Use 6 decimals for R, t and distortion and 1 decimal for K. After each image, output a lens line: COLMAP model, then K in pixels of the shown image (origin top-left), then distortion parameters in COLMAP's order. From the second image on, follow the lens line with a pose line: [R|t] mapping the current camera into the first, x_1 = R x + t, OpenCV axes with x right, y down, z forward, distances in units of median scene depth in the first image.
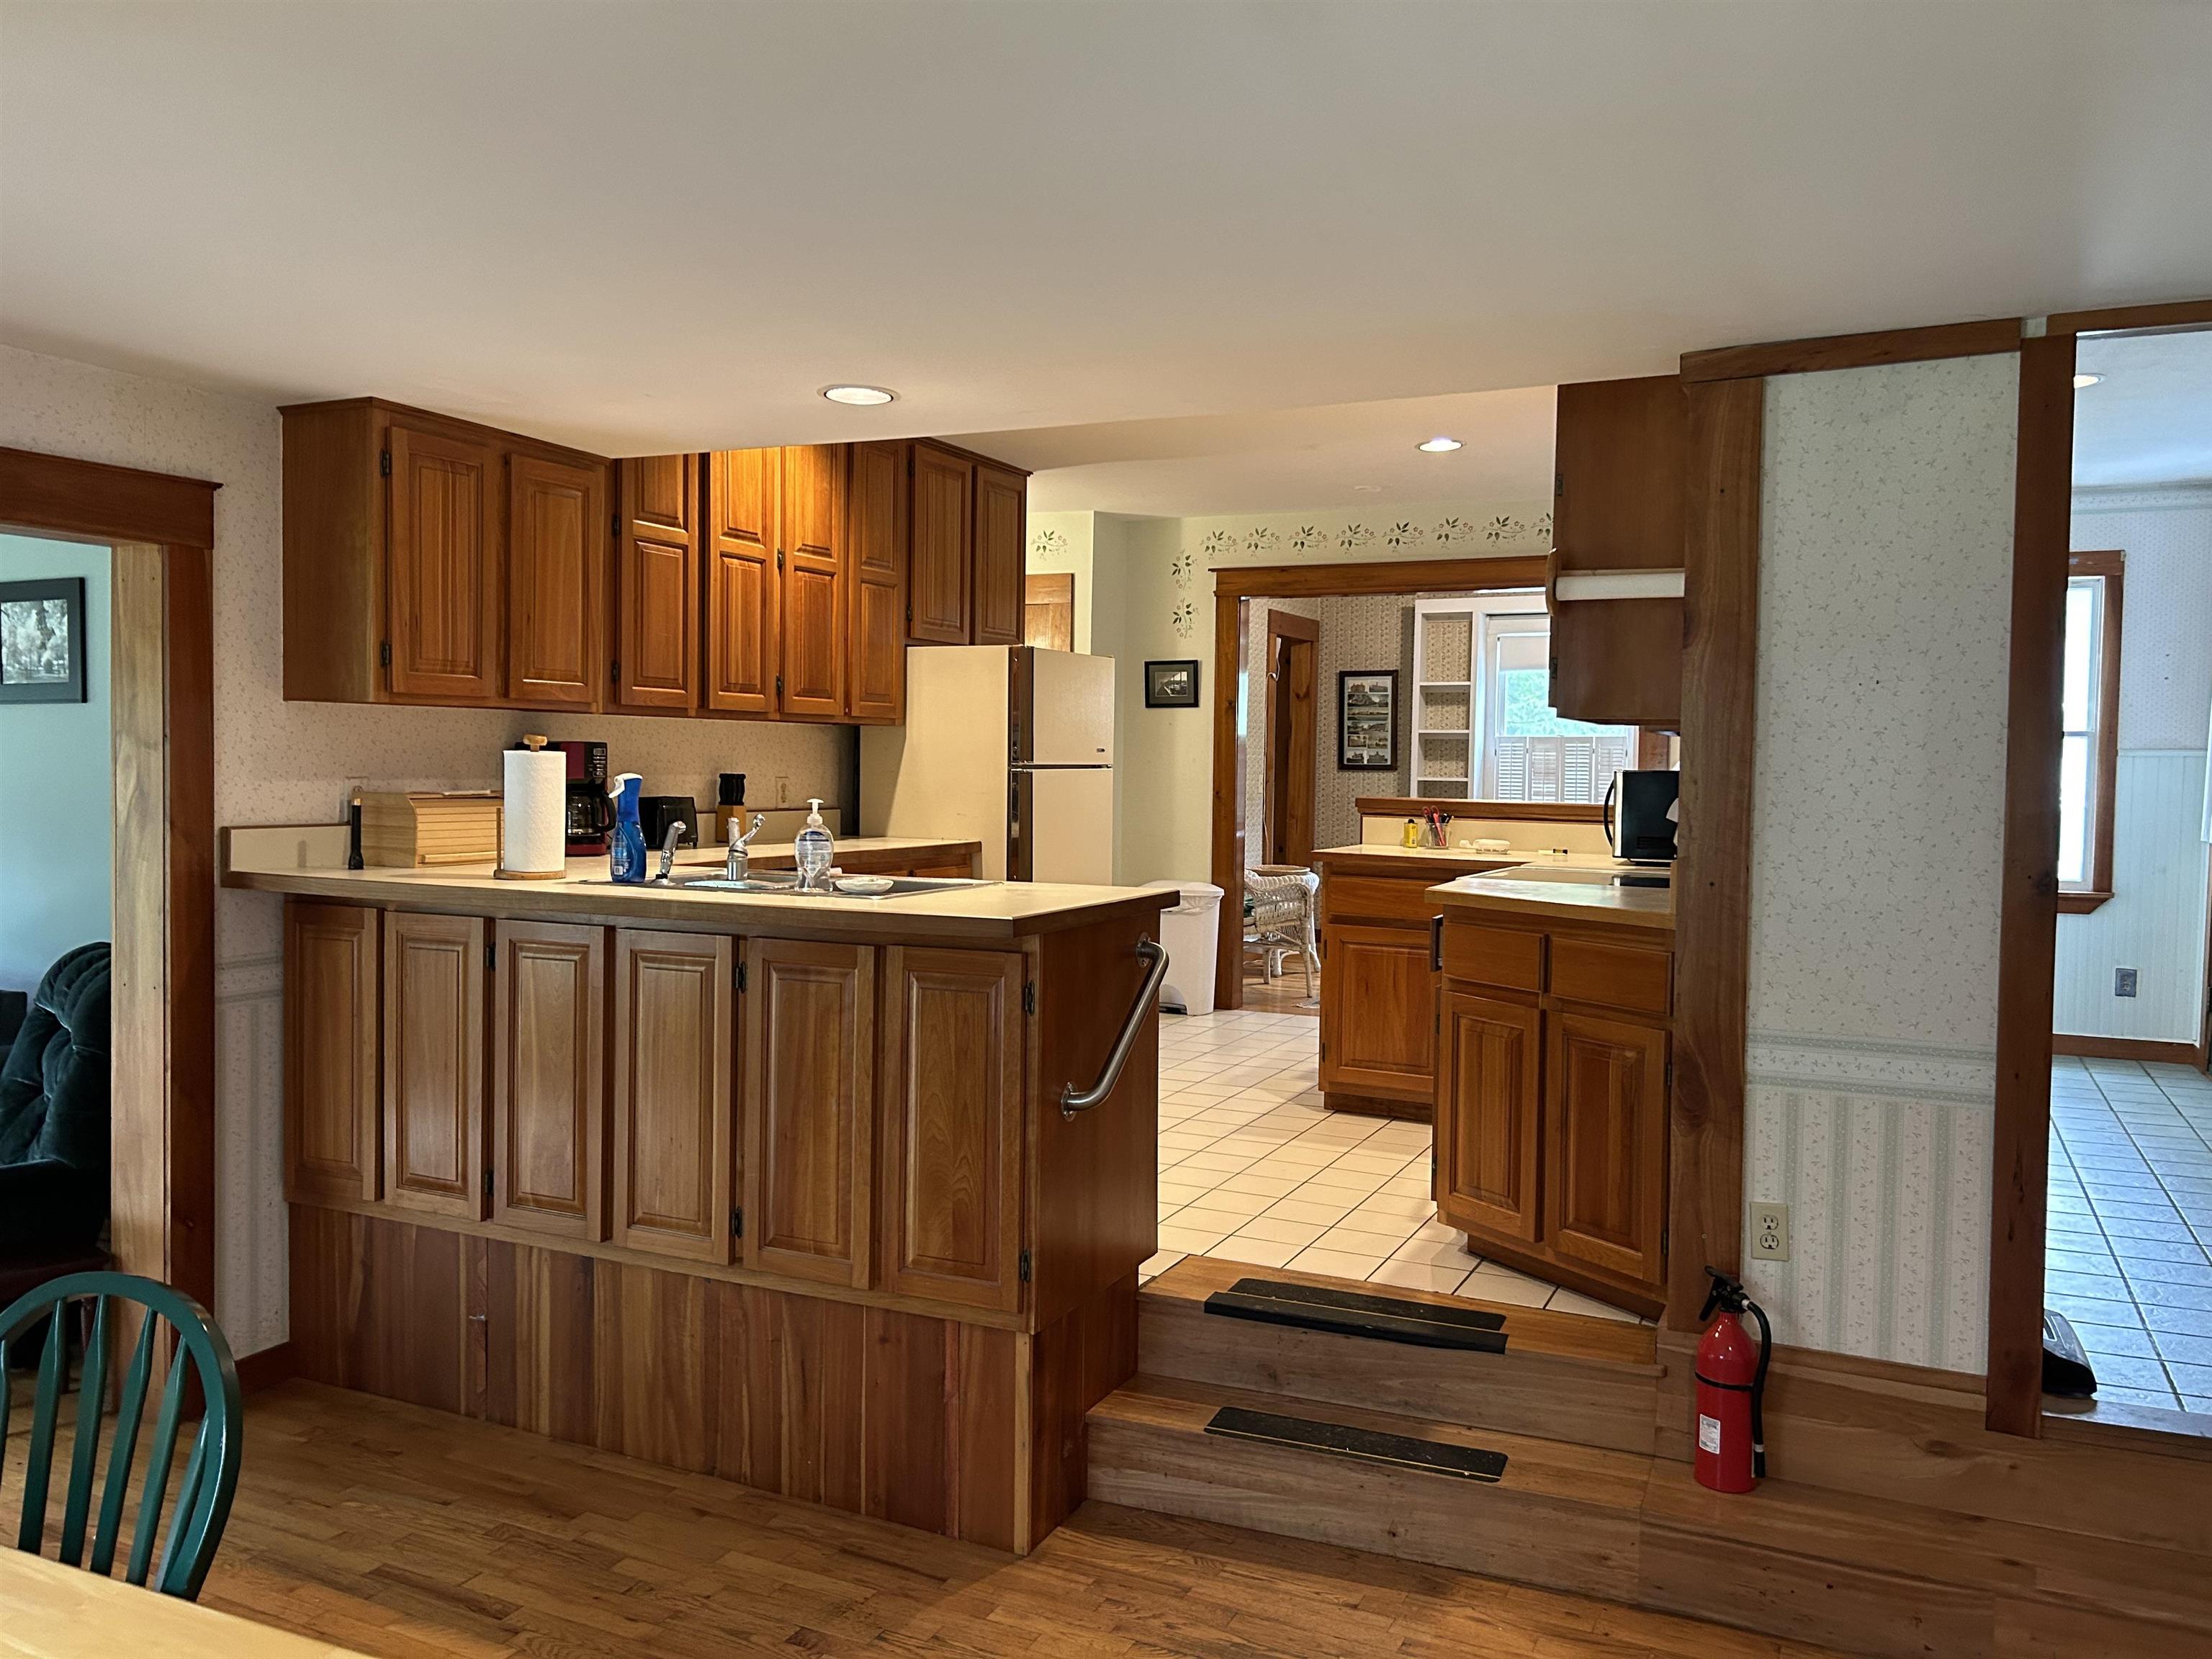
lens RADIAL K [[1651.0, 0, 1121.6], [0, 1651.0, 818.1], [0, 0, 1]] dist [0.055233, -0.058462]
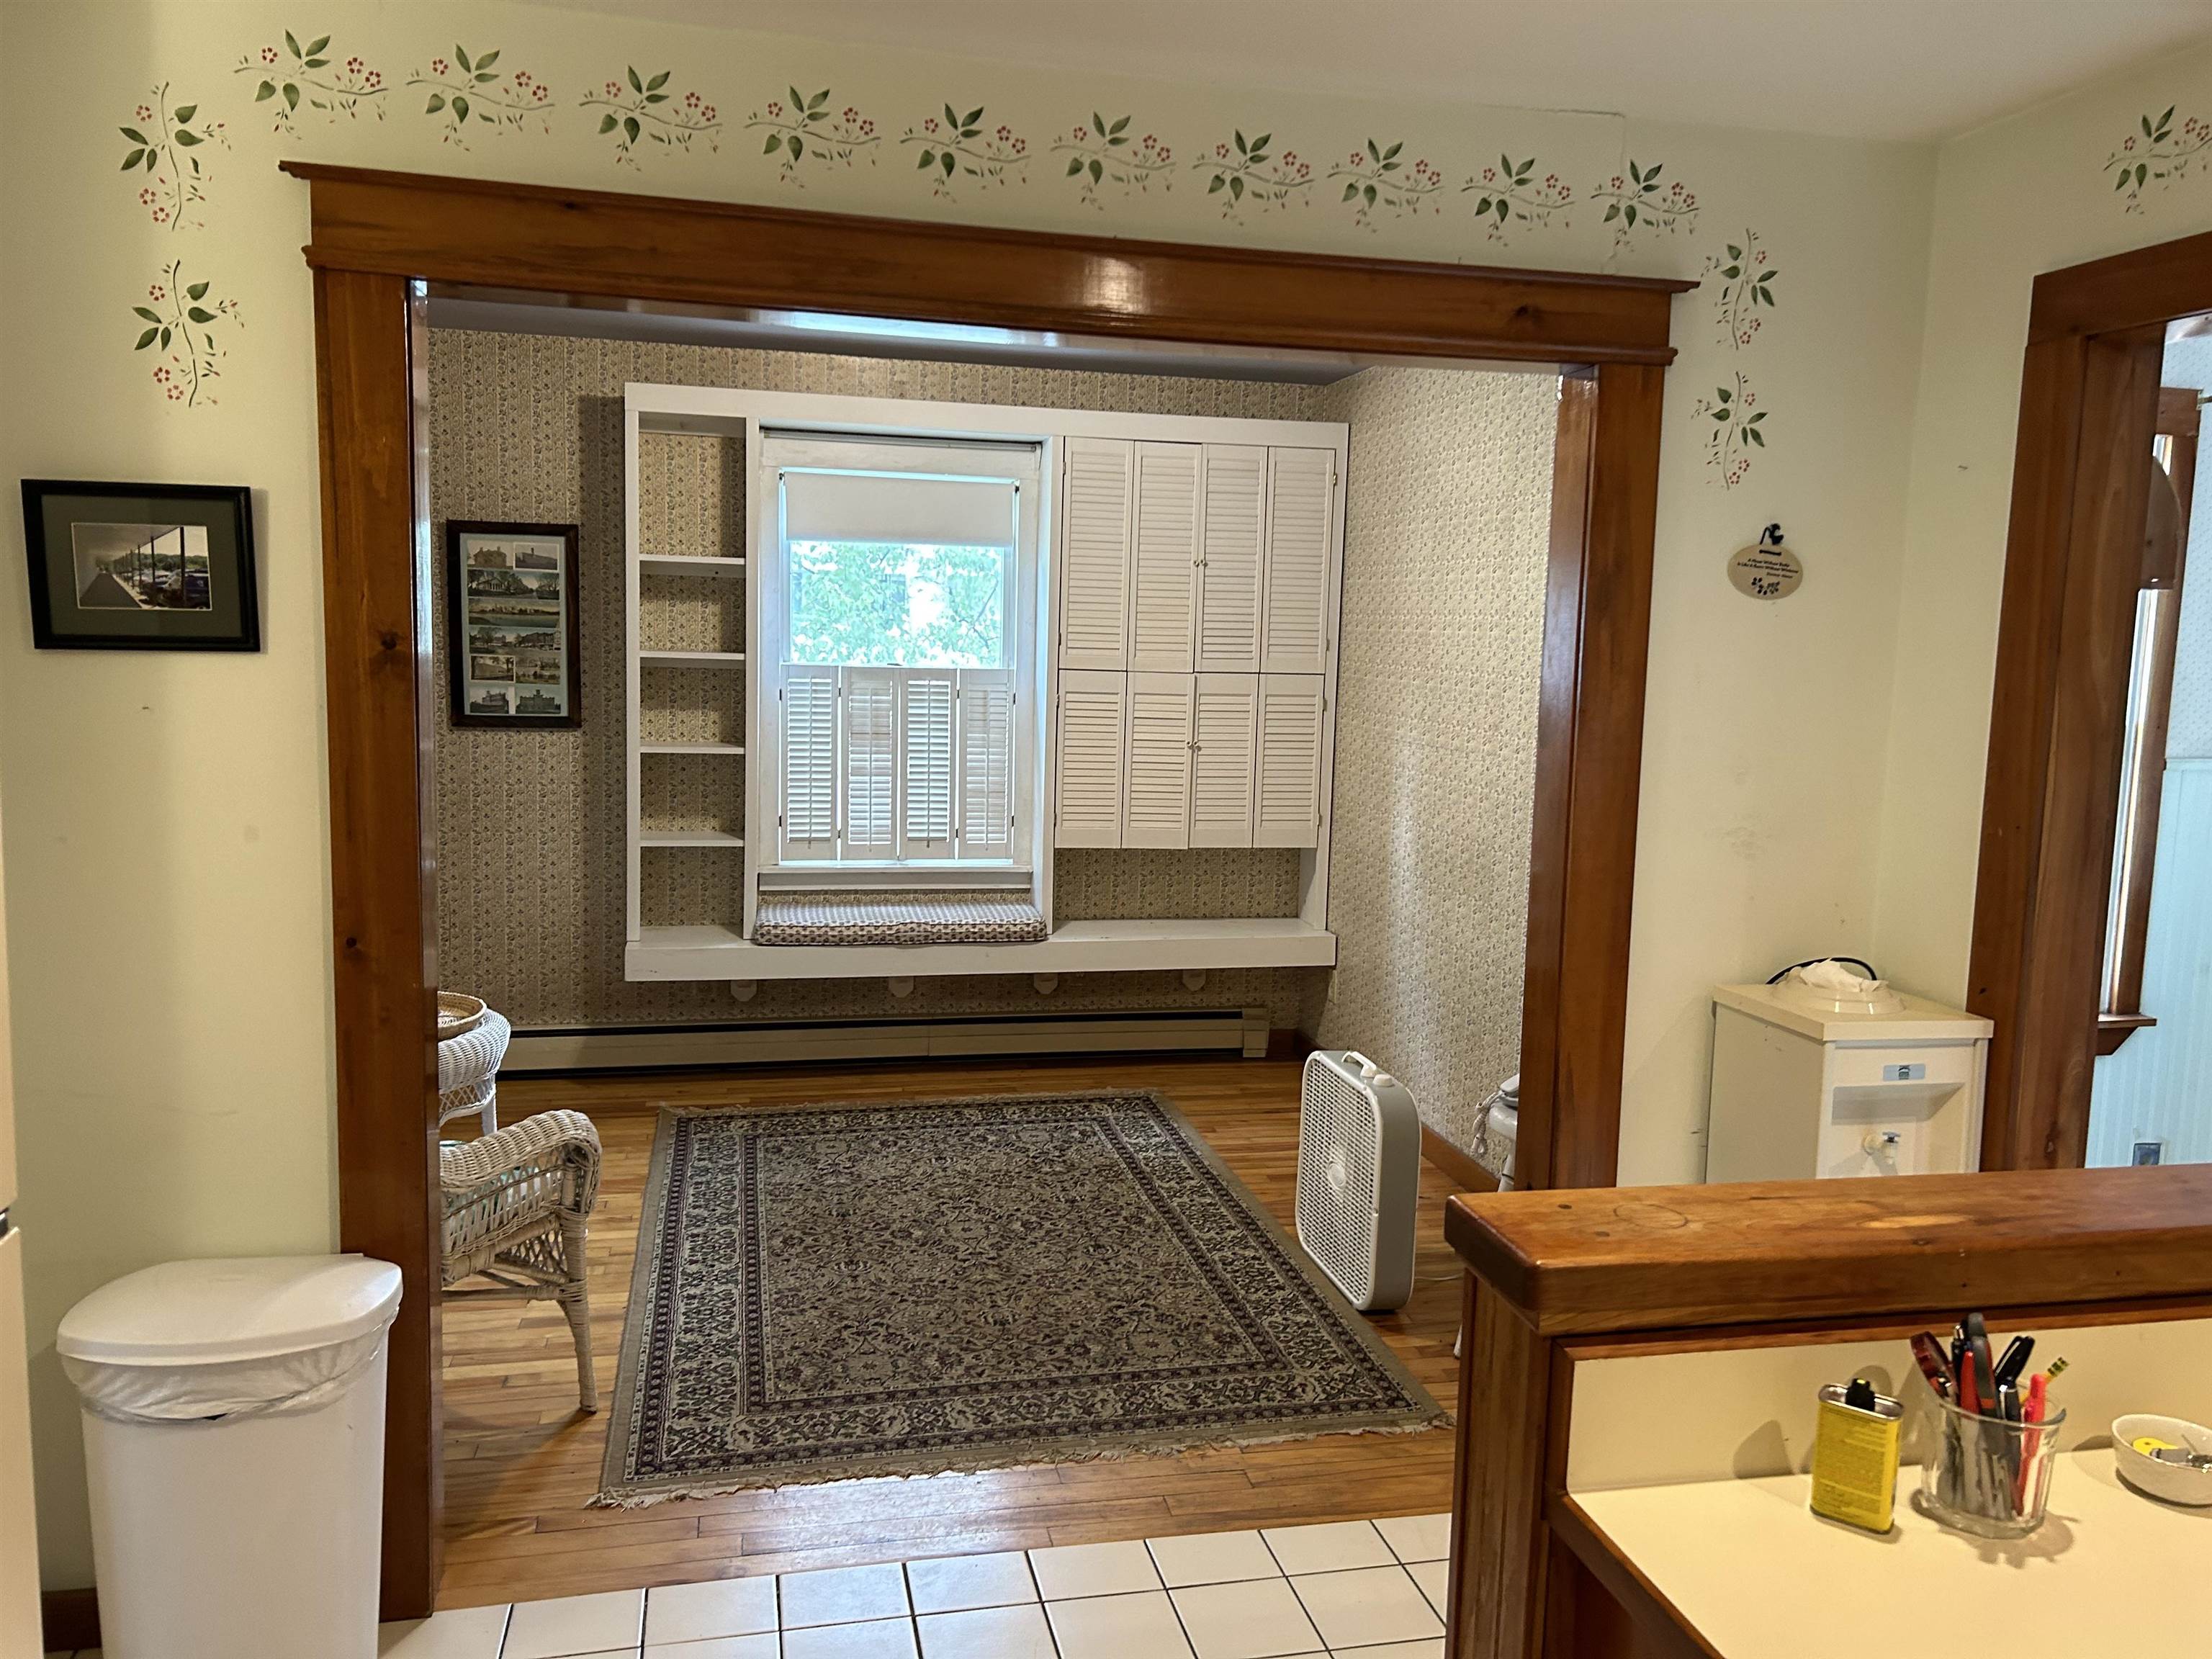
lens RADIAL K [[1651.0, 0, 1121.6], [0, 1651.0, 818.1], [0, 0, 1]] dist [0.055233, -0.058462]
pose [[0.793217, -0.060602, 0.605916, -0.031276], [0.003390, 0.995460, 0.095125, -0.156217], [-0.608930, -0.073401, 0.789821, 1.601277]]
